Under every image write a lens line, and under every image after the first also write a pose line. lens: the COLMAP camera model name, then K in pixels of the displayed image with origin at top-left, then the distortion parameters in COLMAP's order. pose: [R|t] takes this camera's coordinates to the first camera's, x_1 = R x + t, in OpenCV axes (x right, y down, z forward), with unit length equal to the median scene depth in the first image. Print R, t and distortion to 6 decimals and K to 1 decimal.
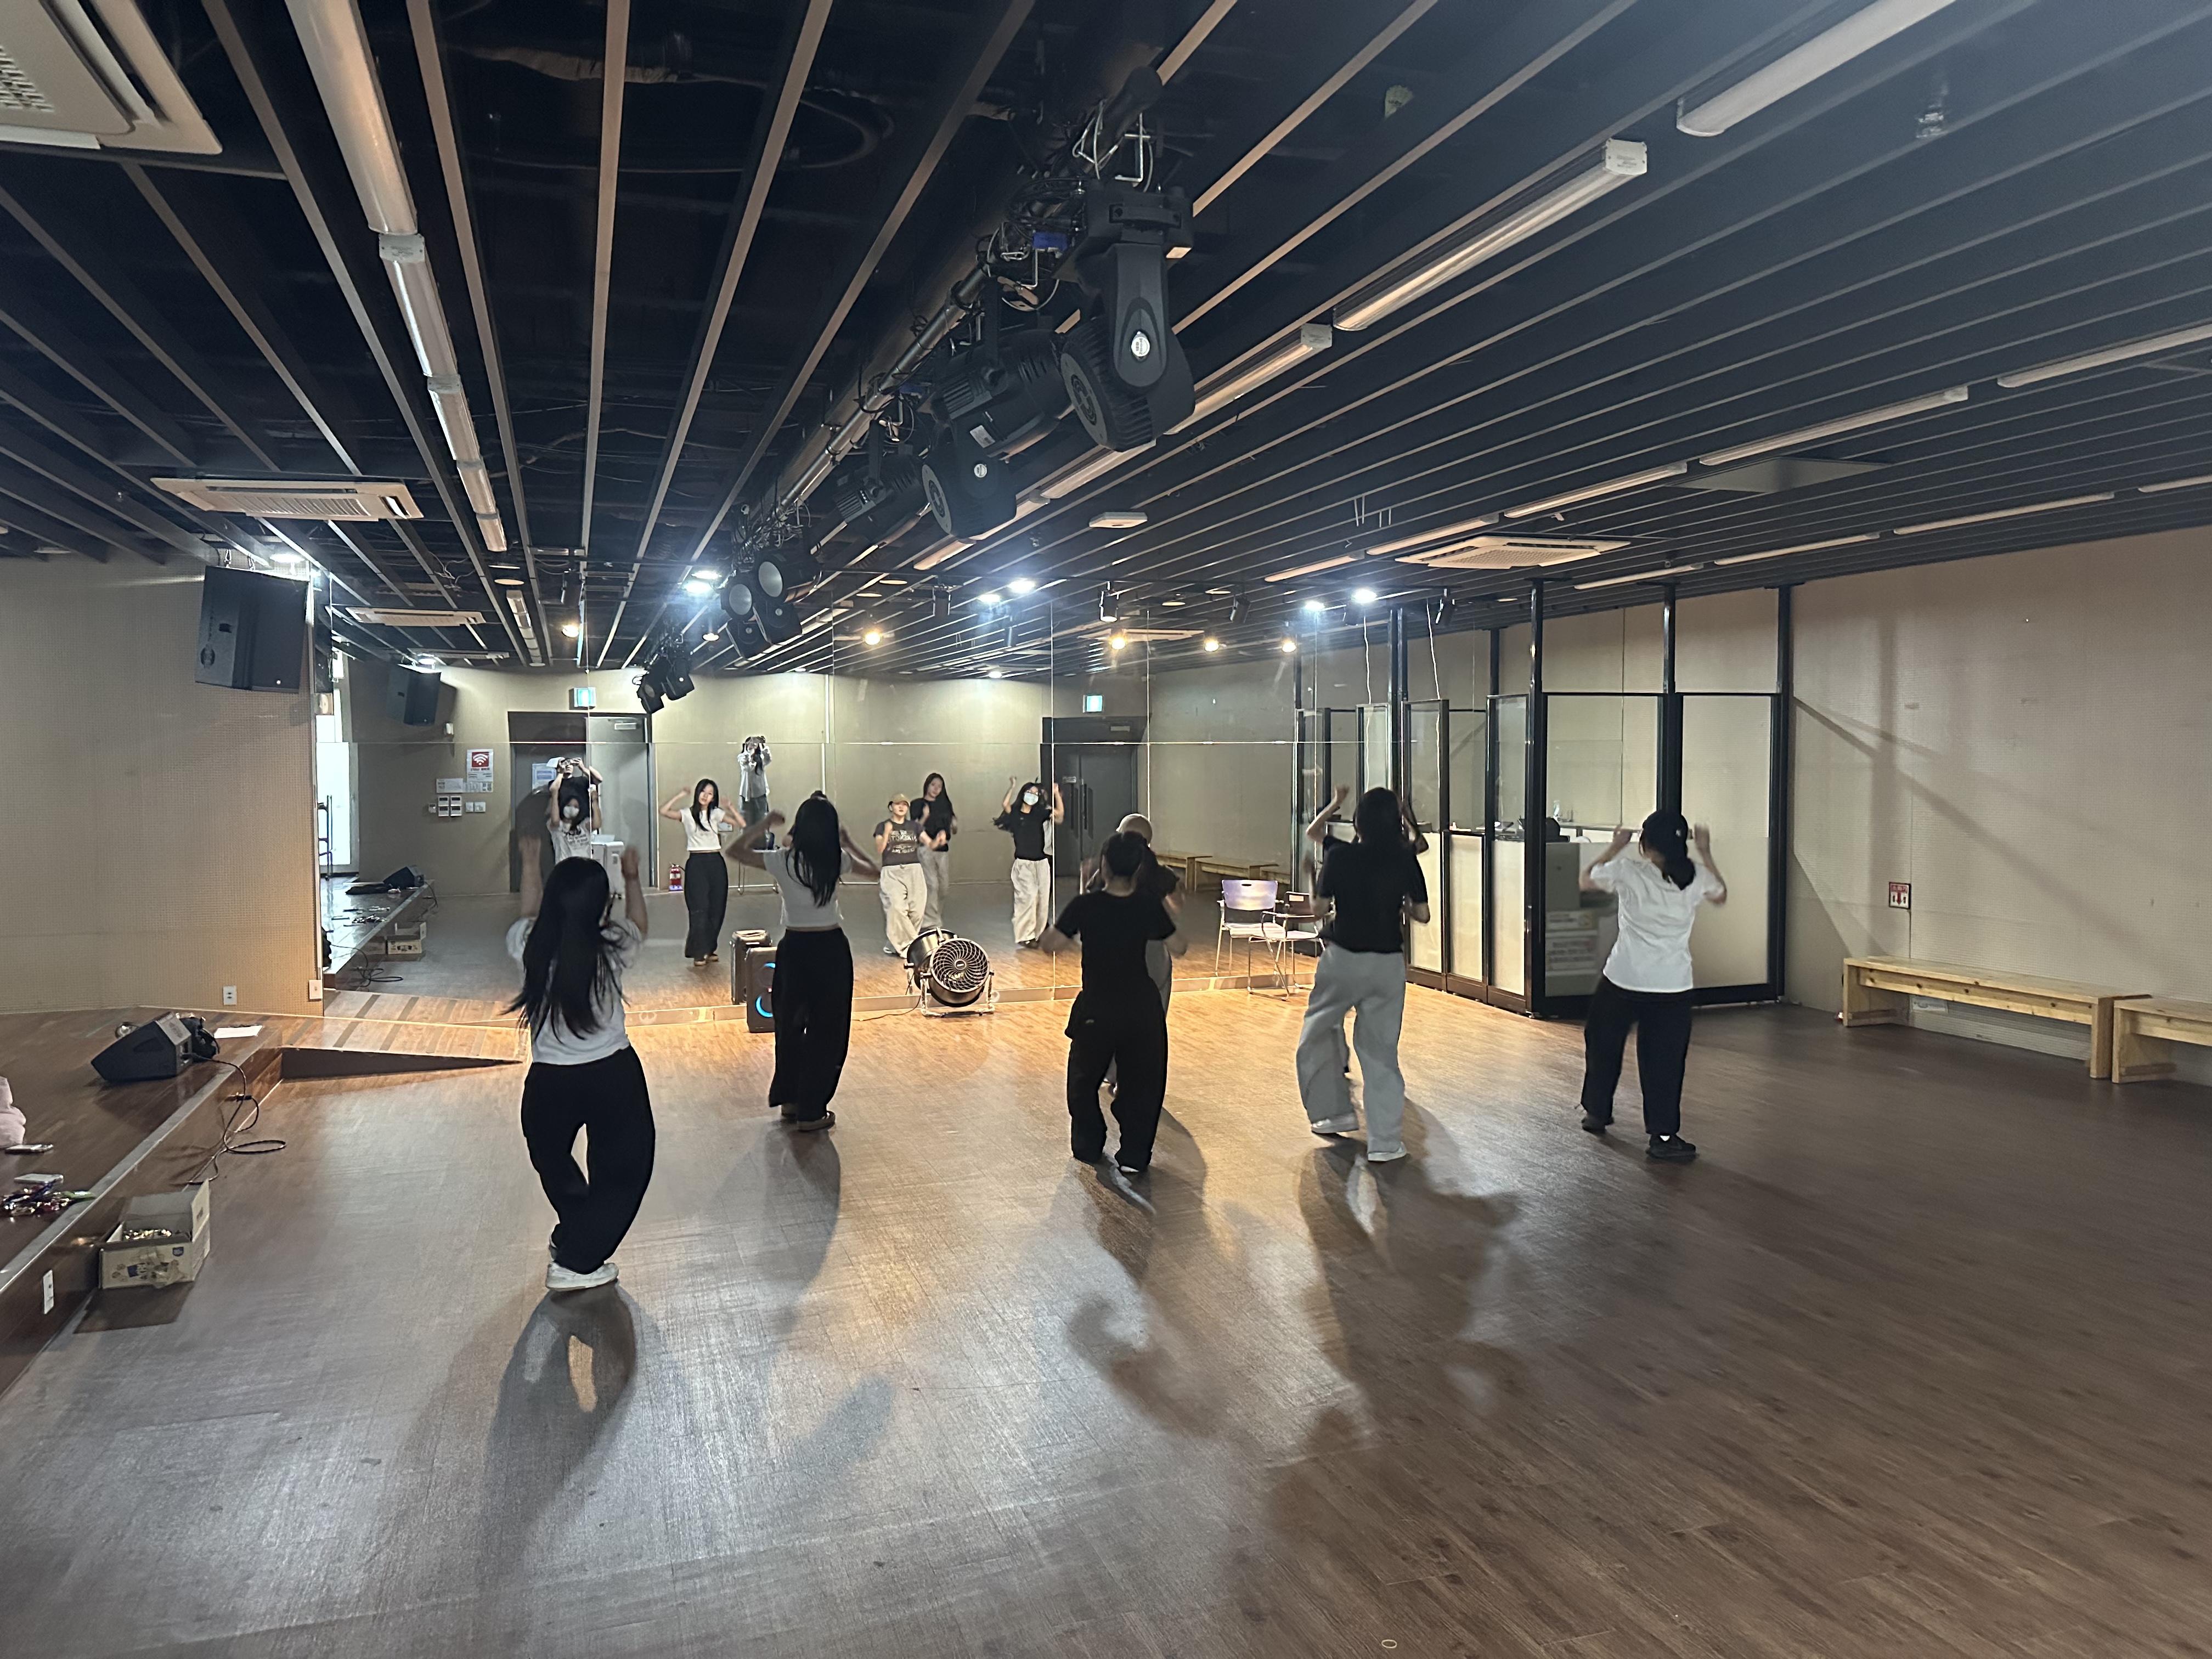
lens RADIAL K [[1560.6, 0, 1112.2], [0, 1560.6, 834.6], [0, 0, 1]] dist [0.066603, -0.083264]
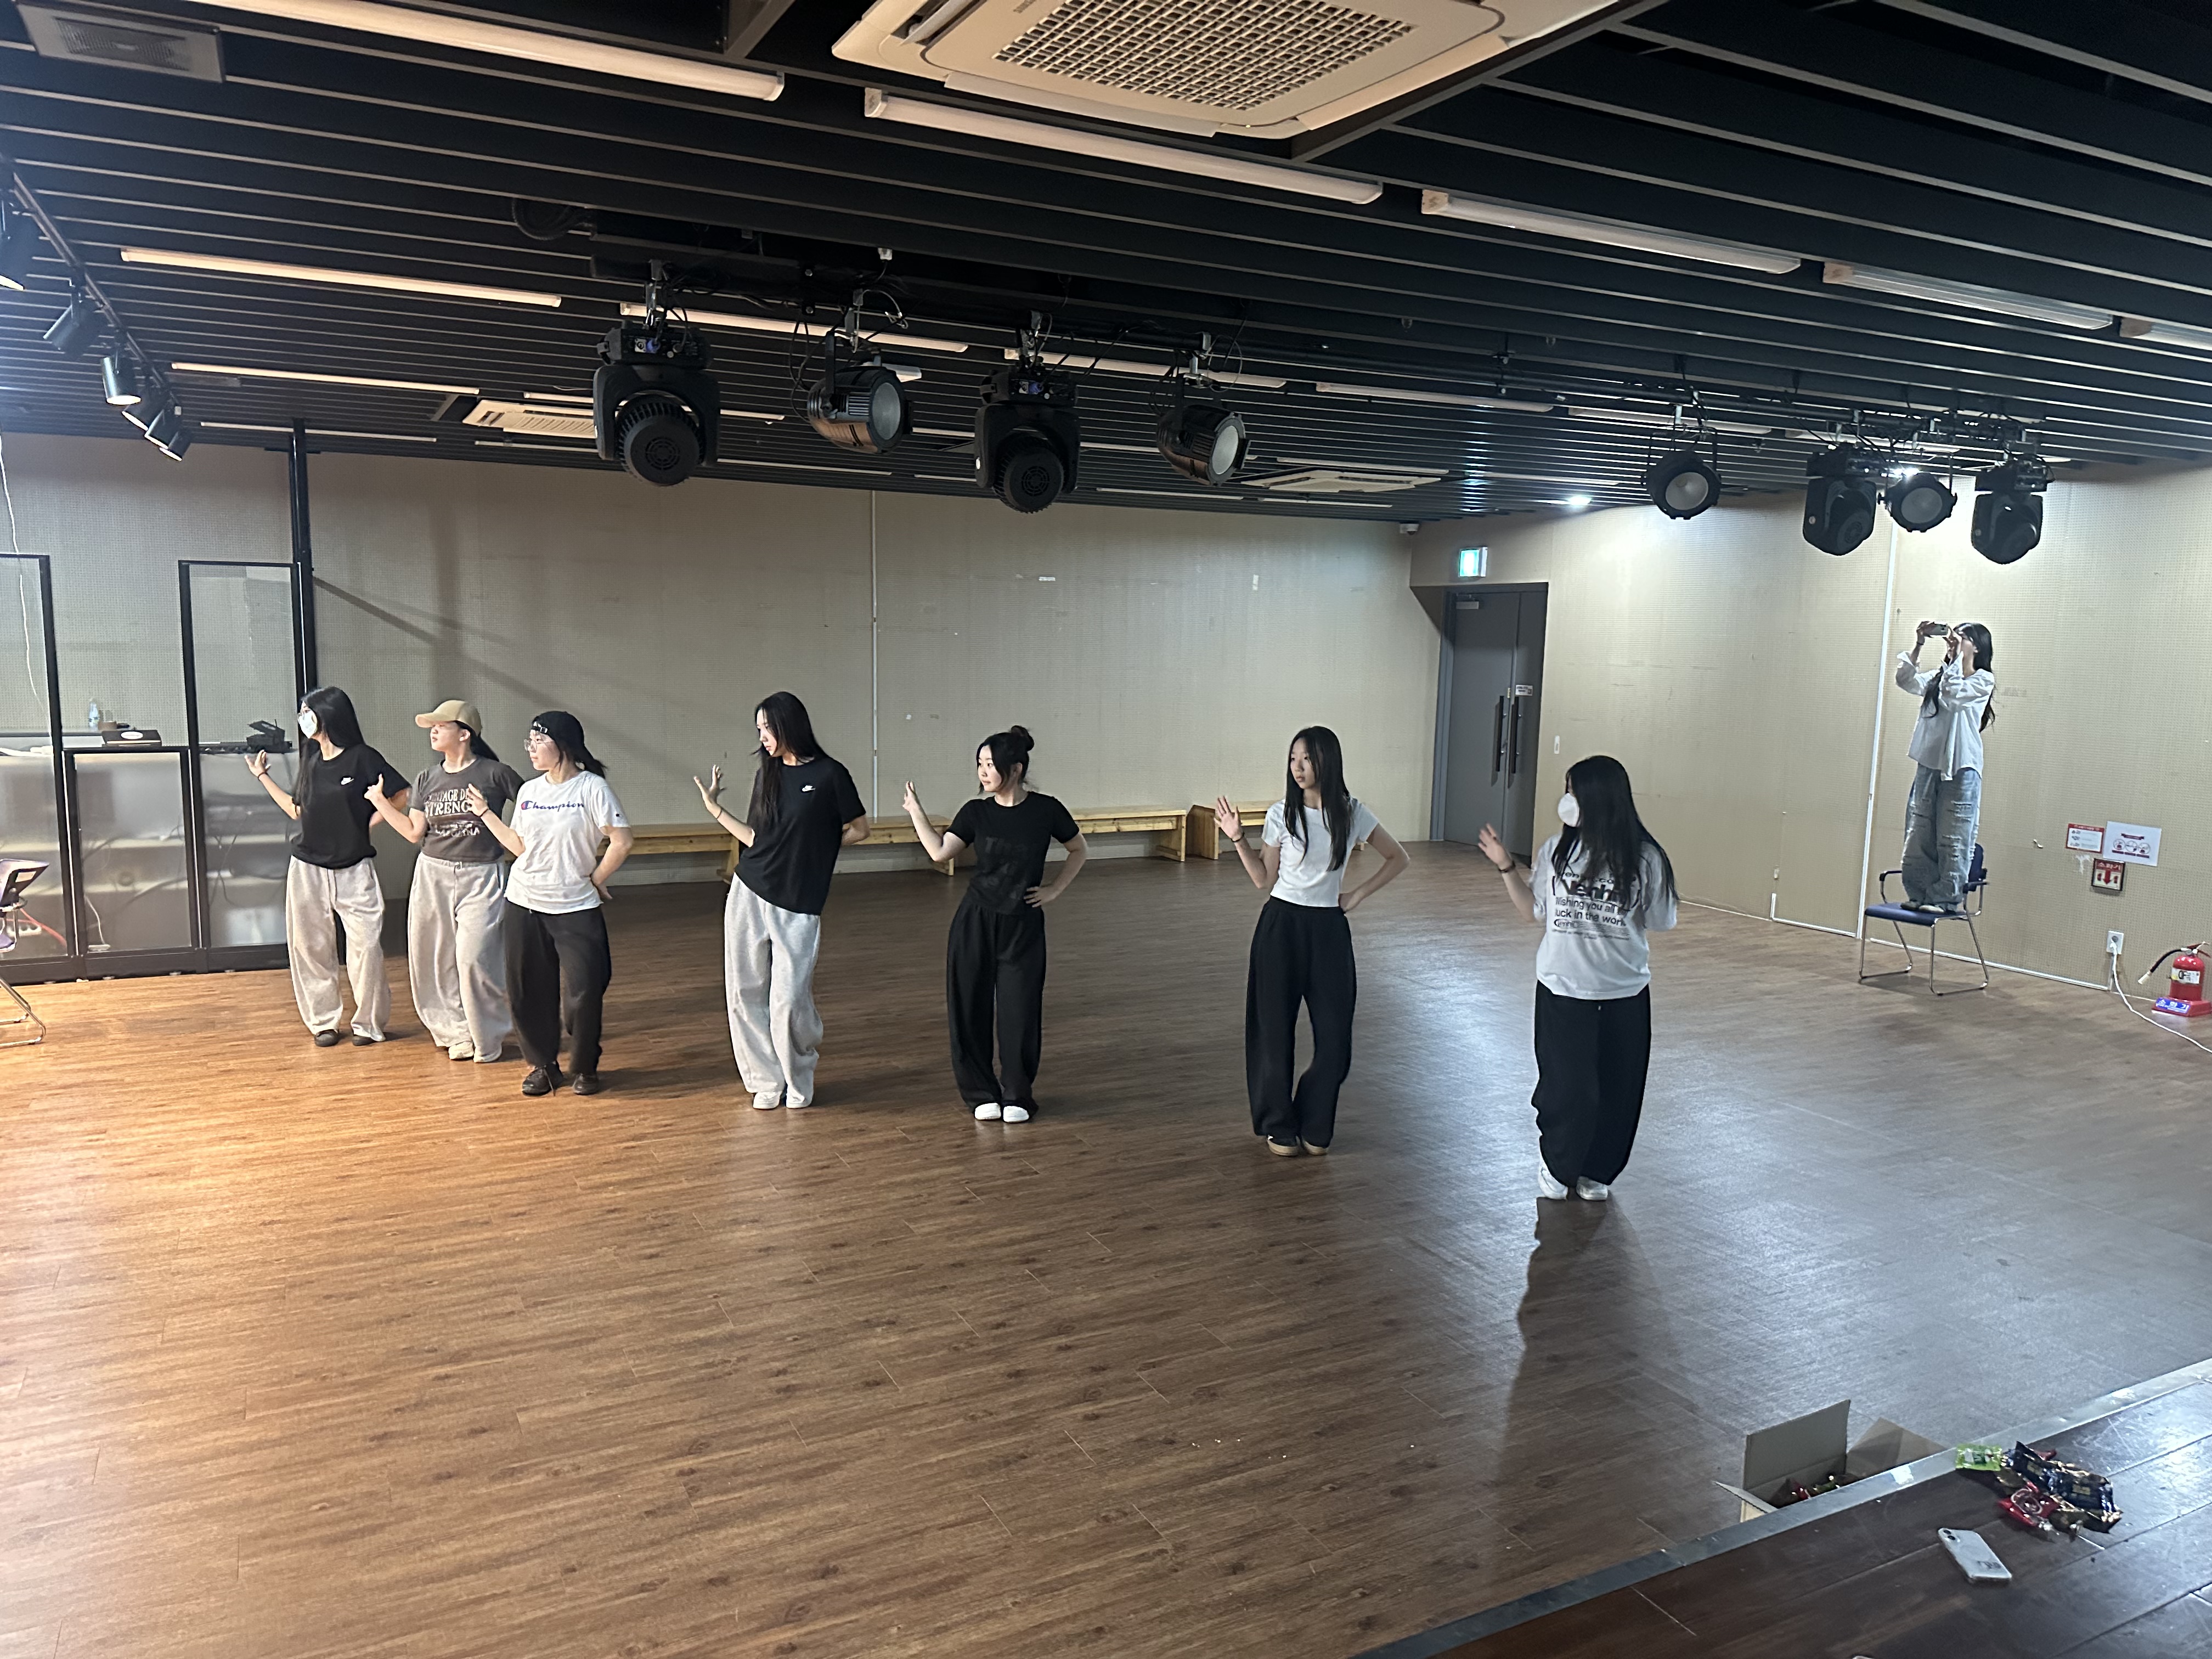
lens RADIAL K [[1560.6, 0, 1114.5], [0, 1560.6, 834.7], [0, 0, 1]] dist [0.066603, -0.083264]
pose [[-0.157883, -0.128827, 0.979018, -0.697321], [0.027073, 0.990516, 0.134706, -0.059728], [-0.987087, 0.047773, -0.152898, 0.840901]]
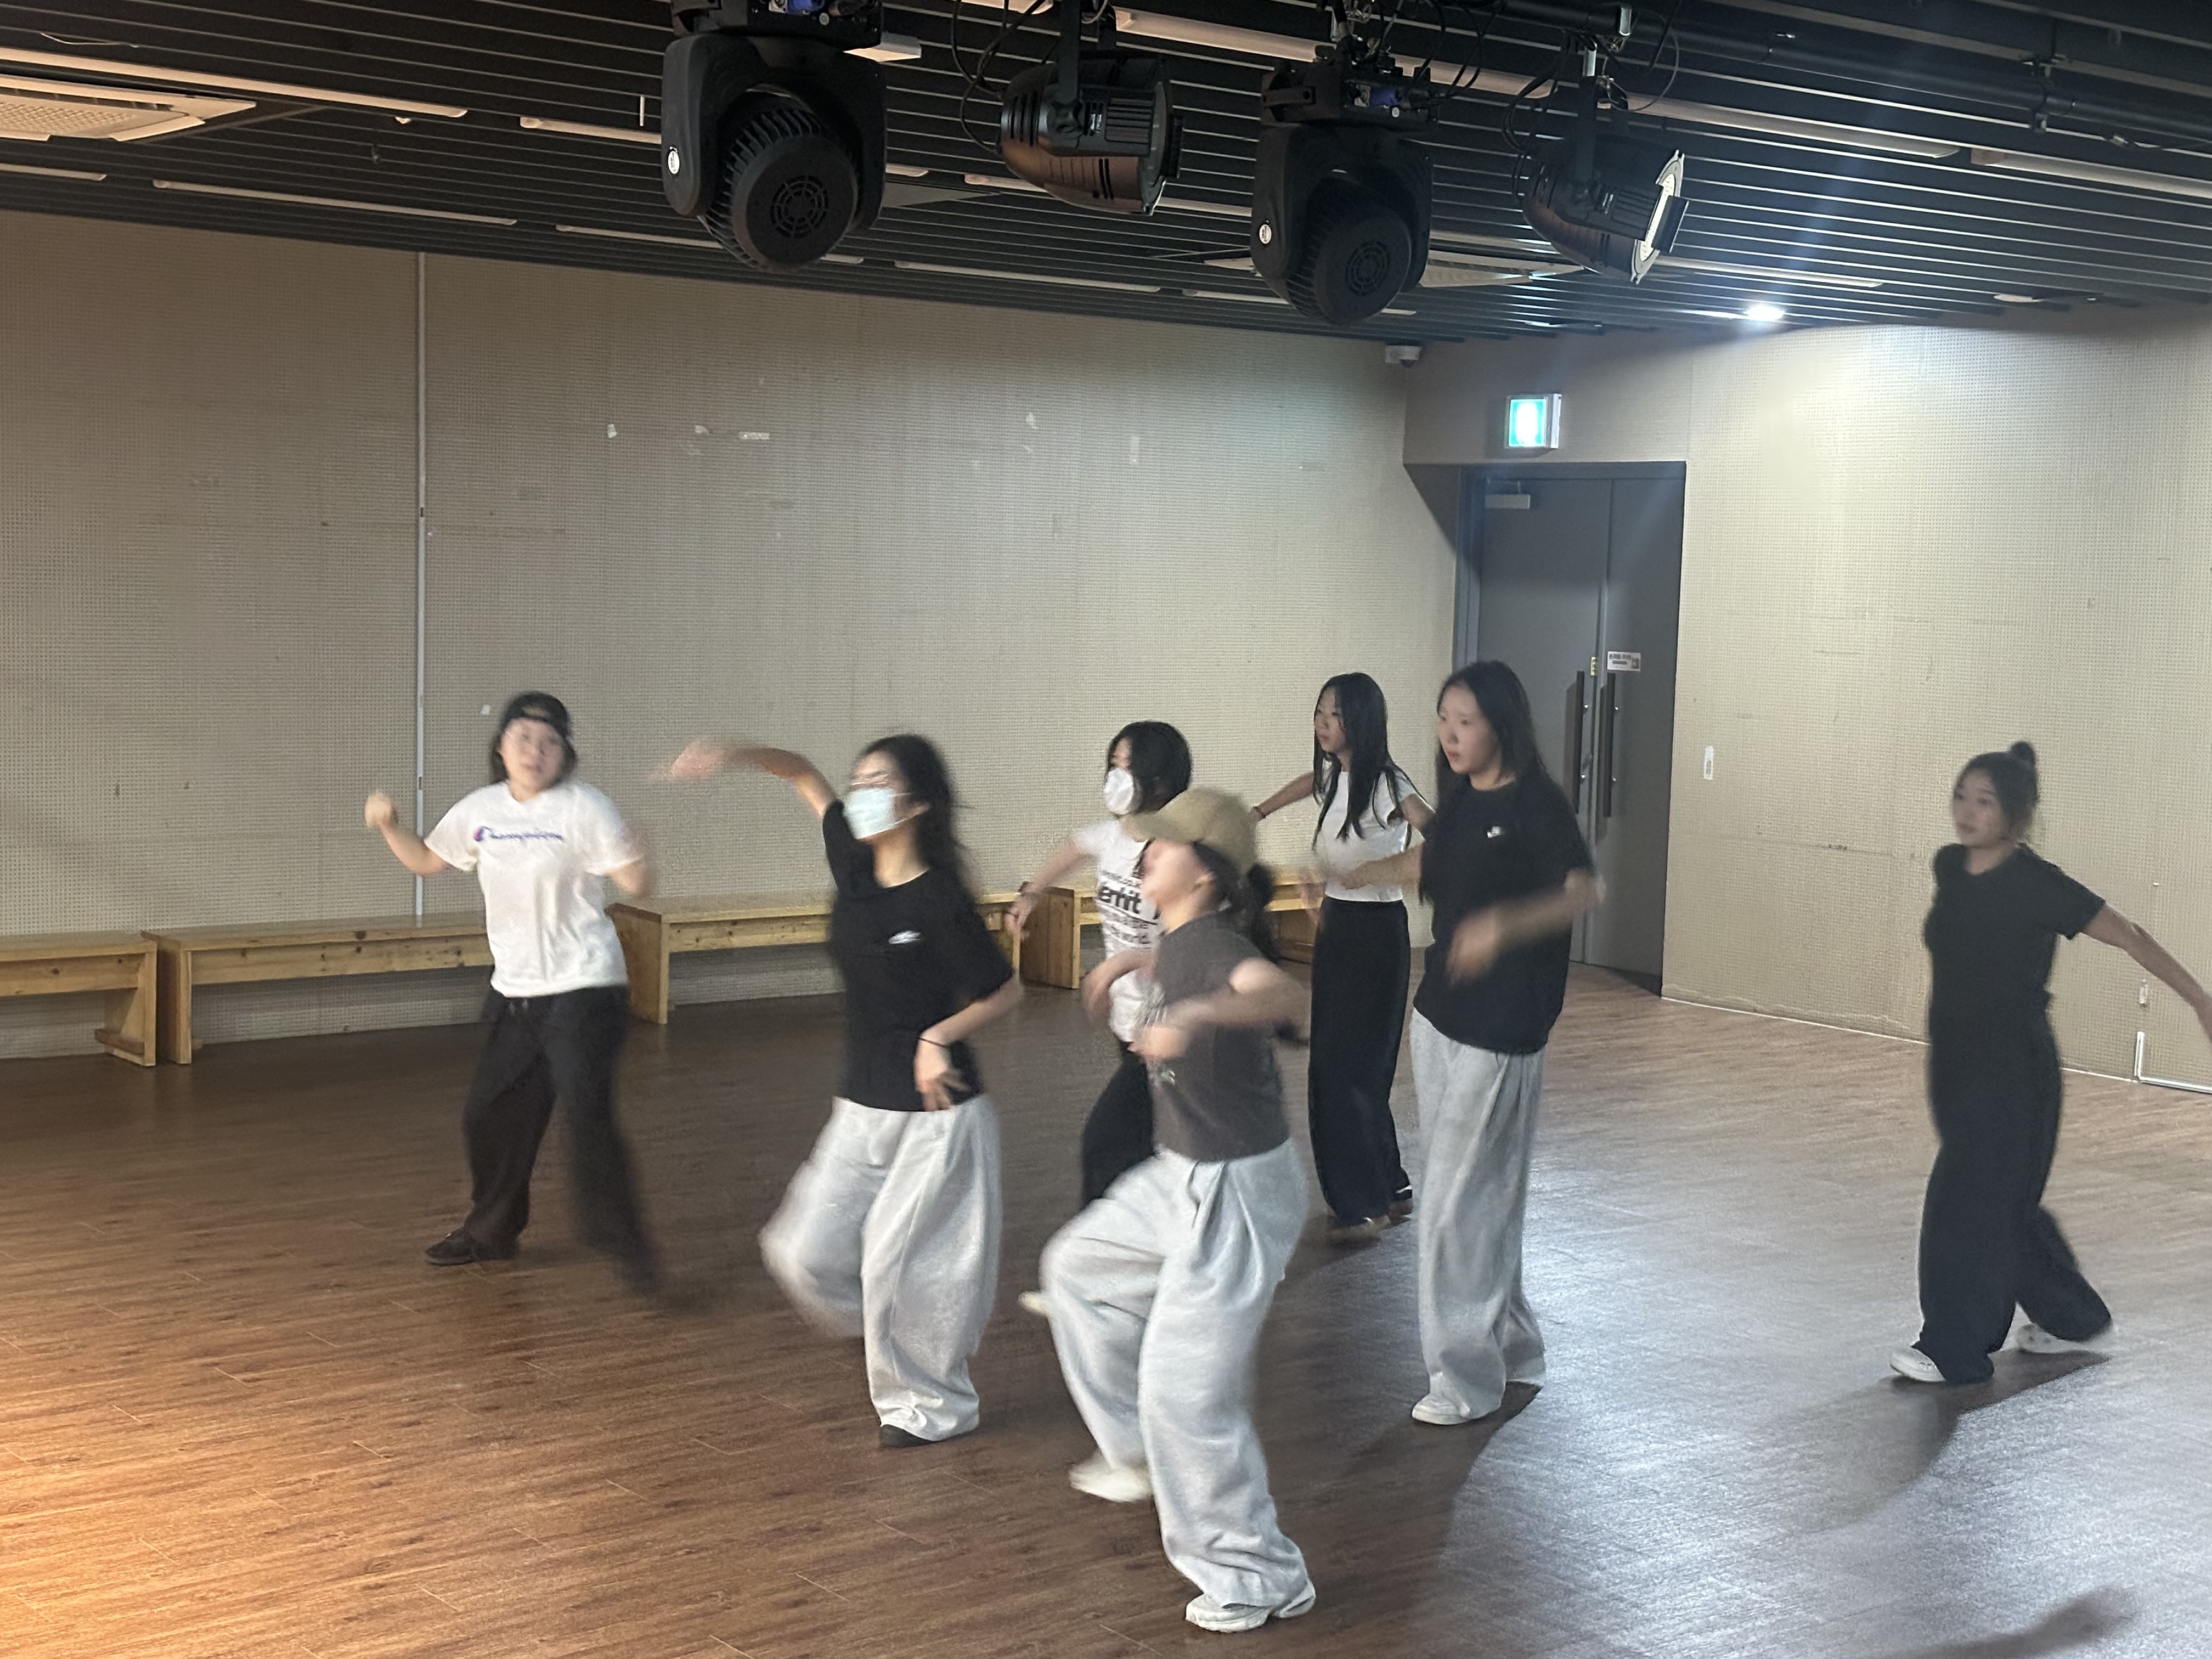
lens RADIAL K [[3138.3, 0, 1122.5], [0, 3138.3, 827.5], [0, 0, 1]] dist [0.077706, 0.000000]
pose [[-0.351565, -0.089195, 0.931904, -0.682716], [0.014645, 0.994805, 0.100740, -0.064961], [-0.936049, 0.049064, -0.348433, 1.021690]]
